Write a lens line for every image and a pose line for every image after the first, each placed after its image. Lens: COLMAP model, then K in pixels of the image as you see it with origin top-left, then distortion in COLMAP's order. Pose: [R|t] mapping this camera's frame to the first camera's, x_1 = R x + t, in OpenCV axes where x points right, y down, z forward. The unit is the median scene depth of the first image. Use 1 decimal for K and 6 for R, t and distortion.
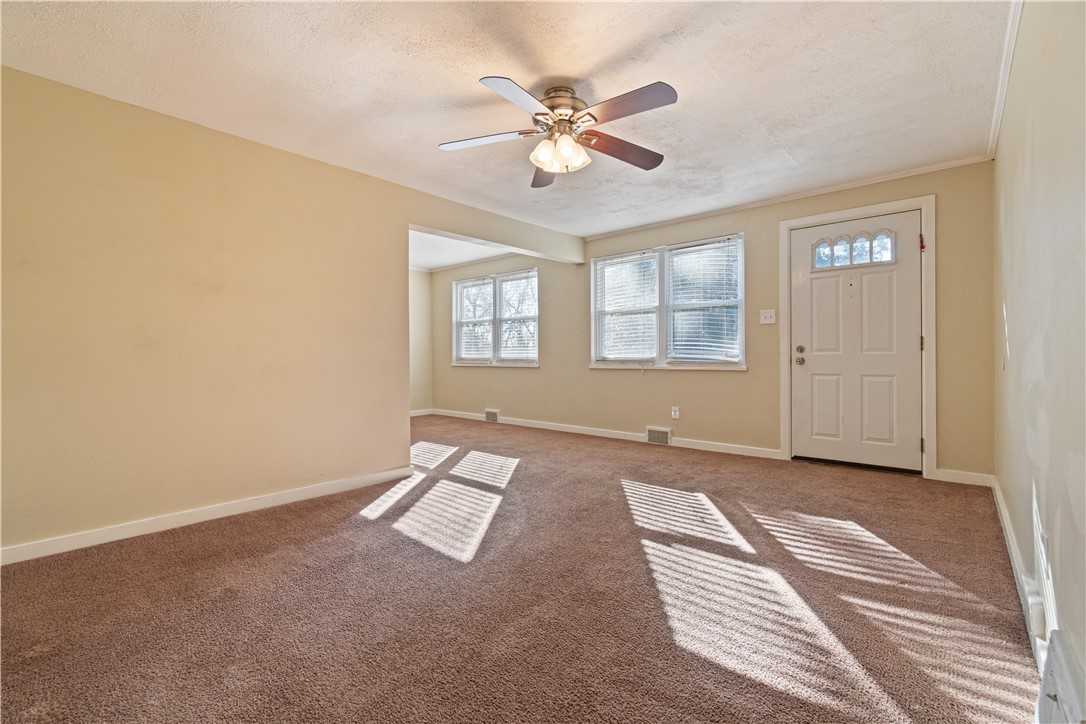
lens RADIAL K [[471.1, 0, 543.0], [0, 471.1, 362.0], [0, 0, 1]] dist [-0.003789, -0.000196]
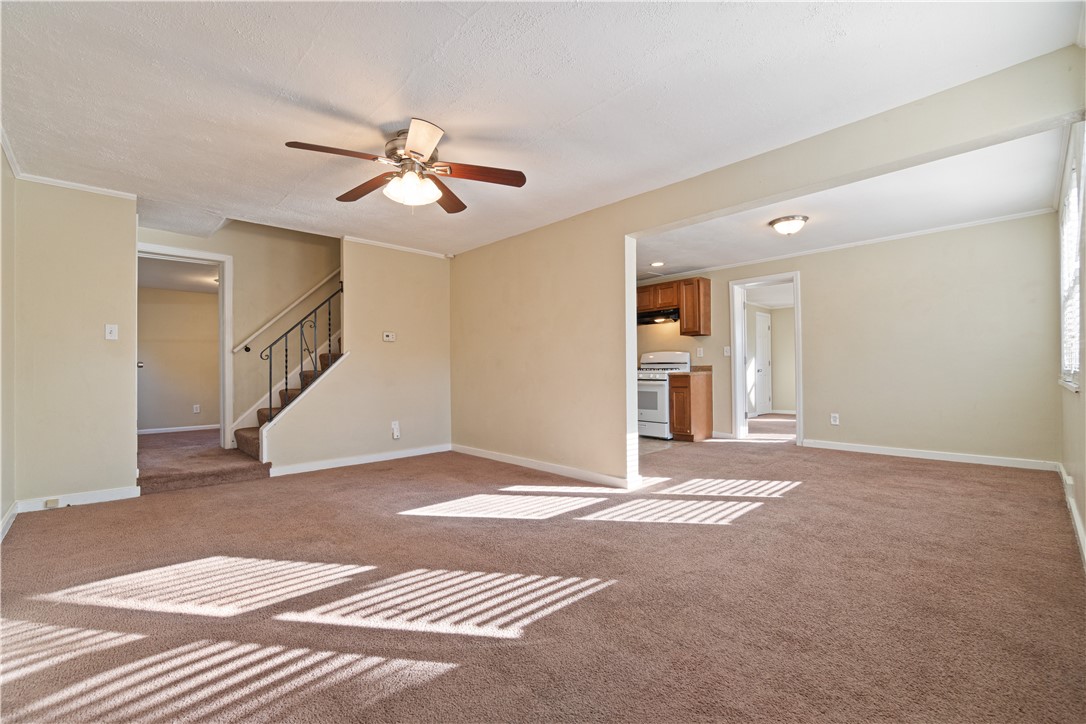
lens RADIAL K [[462.9, 0, 539.8], [0, 462.9, 362.2], [0, 0, 1]] dist [-0.003840, -0.000428]
pose [[-0.087730, -0.012259, -0.996069, 1.030285], [-0.005377, 0.999916, -0.011833, -0.020162], [0.996130, 0.004318, -0.087789, 1.302525]]
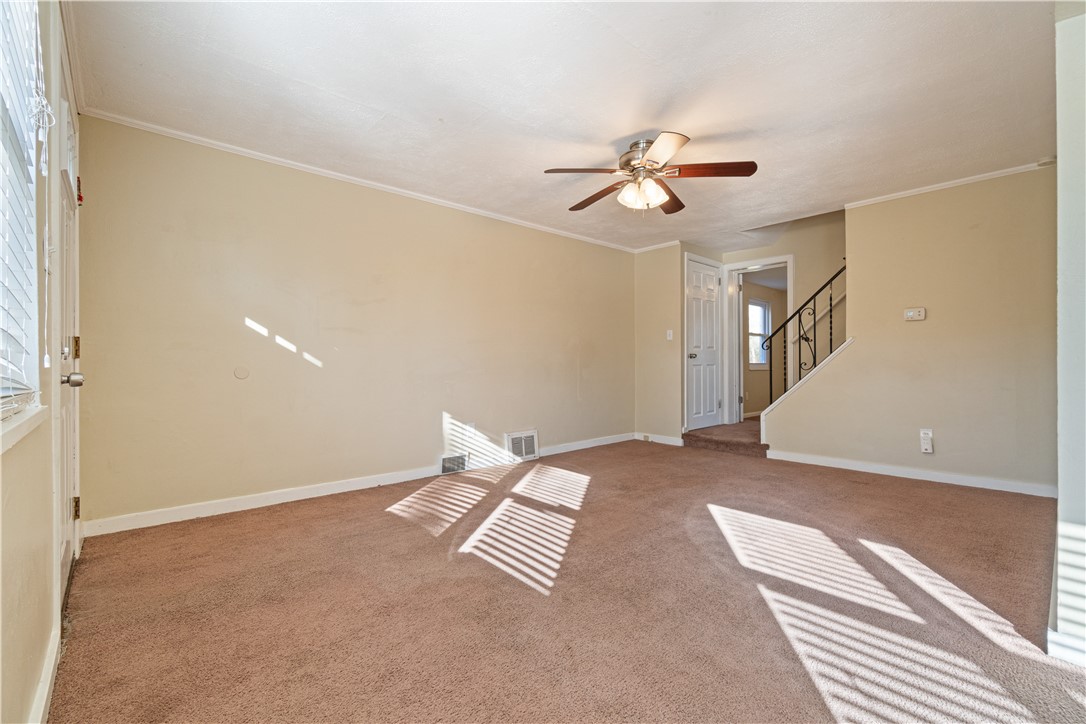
lens RADIAL K [[471.1, 0, 543.0], [0, 471.1, 362.0], [0, 0, 1]] dist [-0.003789, -0.000196]
pose [[-0.994226, 0.008300, 0.106989, 0.155722], [0.009597, 0.999887, 0.011605, -0.026472], [-0.106881, 0.012565, -0.994192, 2.085813]]
